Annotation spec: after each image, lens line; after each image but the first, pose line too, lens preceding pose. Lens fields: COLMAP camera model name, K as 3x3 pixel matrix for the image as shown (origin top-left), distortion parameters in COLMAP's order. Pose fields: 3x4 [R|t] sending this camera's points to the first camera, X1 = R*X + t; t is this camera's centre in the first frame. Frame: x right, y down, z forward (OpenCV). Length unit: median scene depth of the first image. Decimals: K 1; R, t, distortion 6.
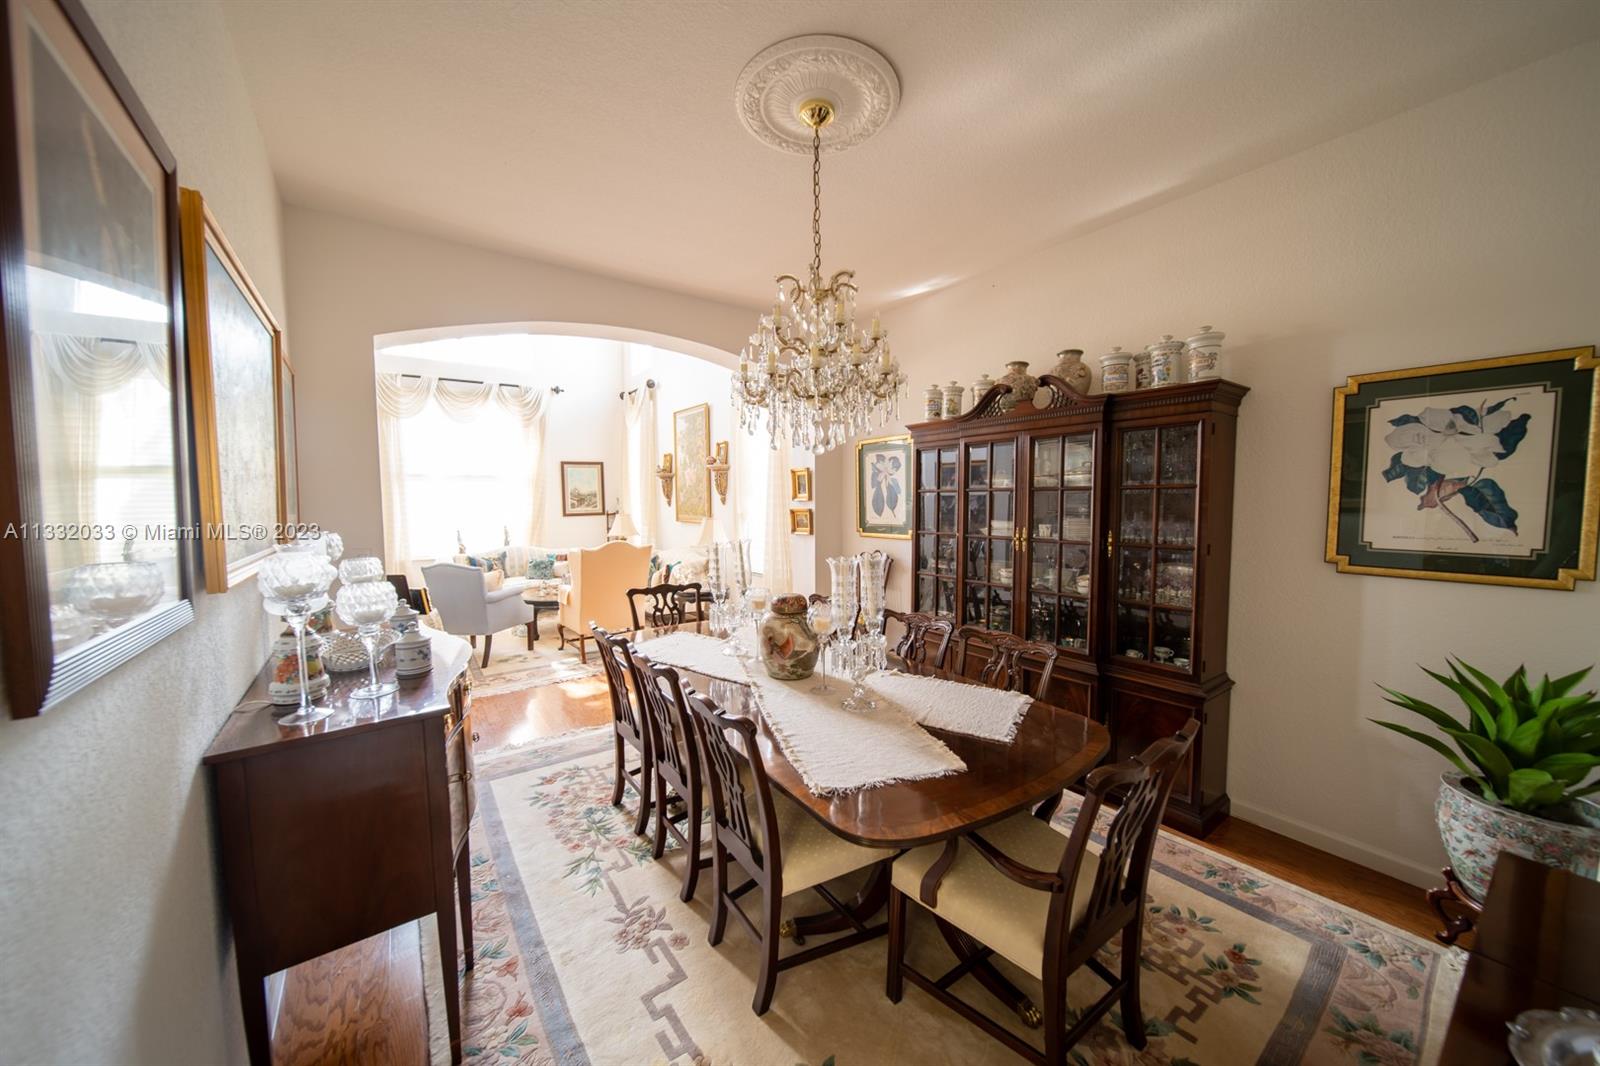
lens RADIAL K [[559.5, 0, 802.3], [0, 559.5, 528.1], [0, 0, 1]] dist [-0.002252, -0.000063]
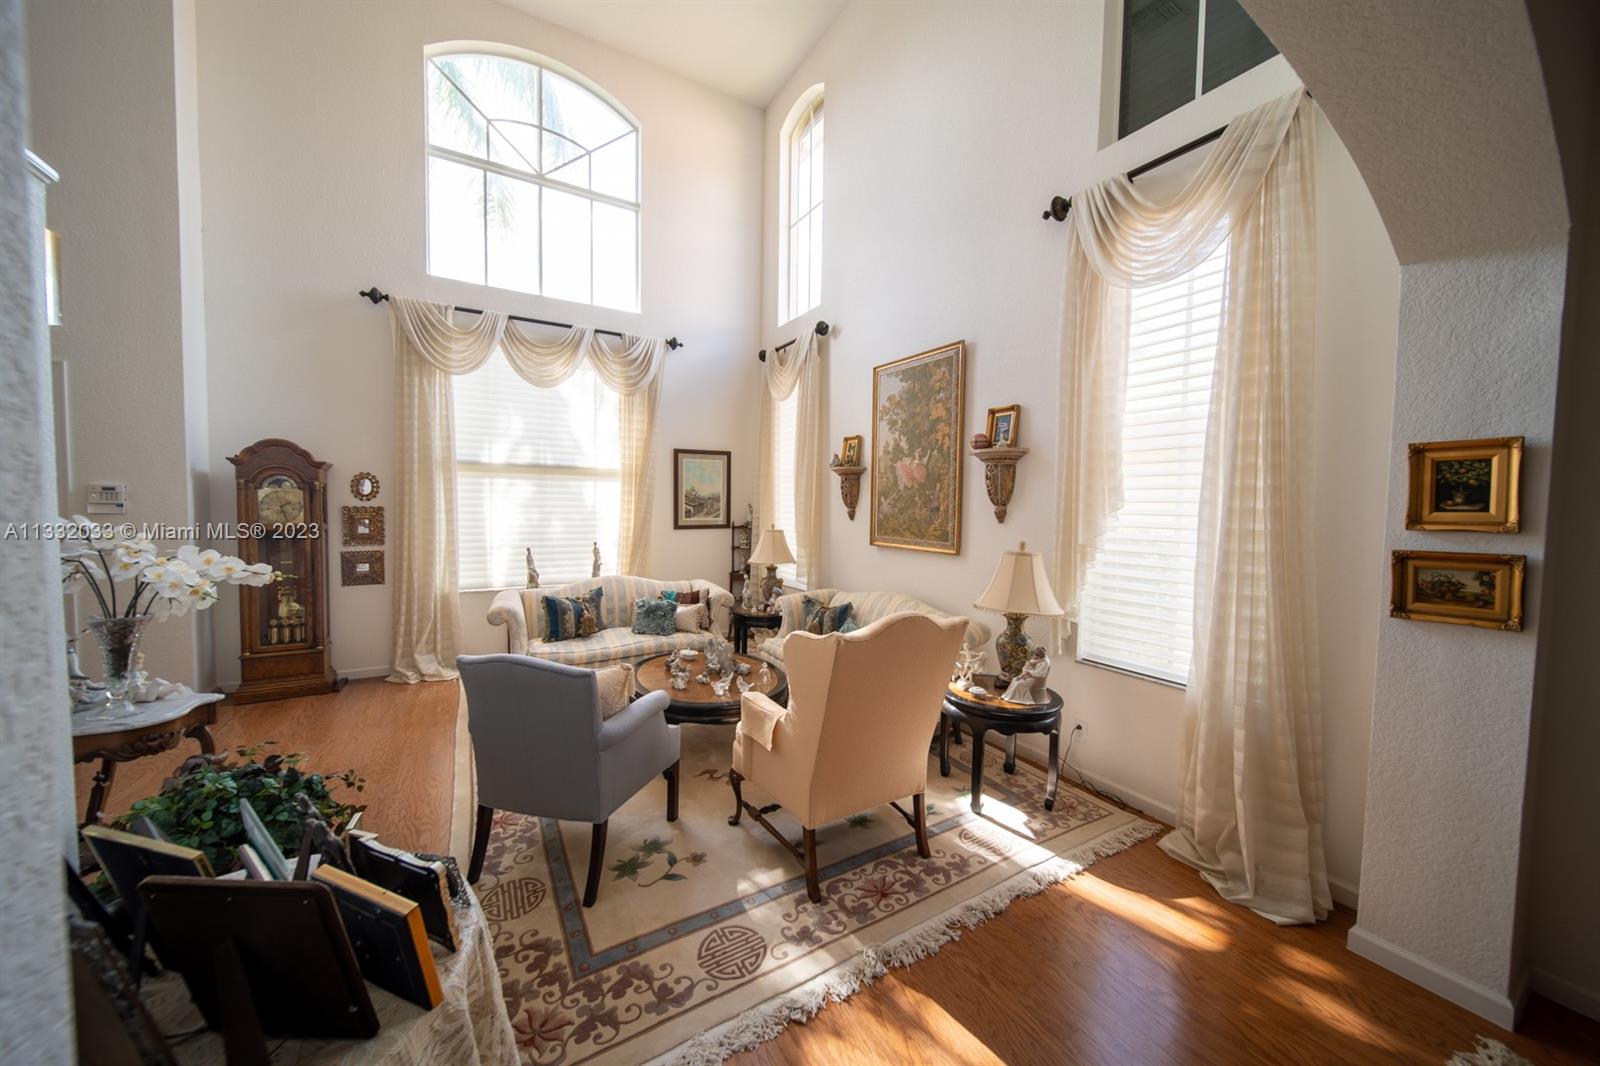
lens RADIAL K [[559.5, 0, 800.7], [0, 559.5, 526.4], [0, 0, 1]] dist [-0.002252, -0.000063]
pose [[0.995823, 0.026158, -0.087481, -0.241362], [-0.027468, 0.999527, -0.013806, -0.021610], [0.087079, 0.016152, 0.996071, 0.373382]]
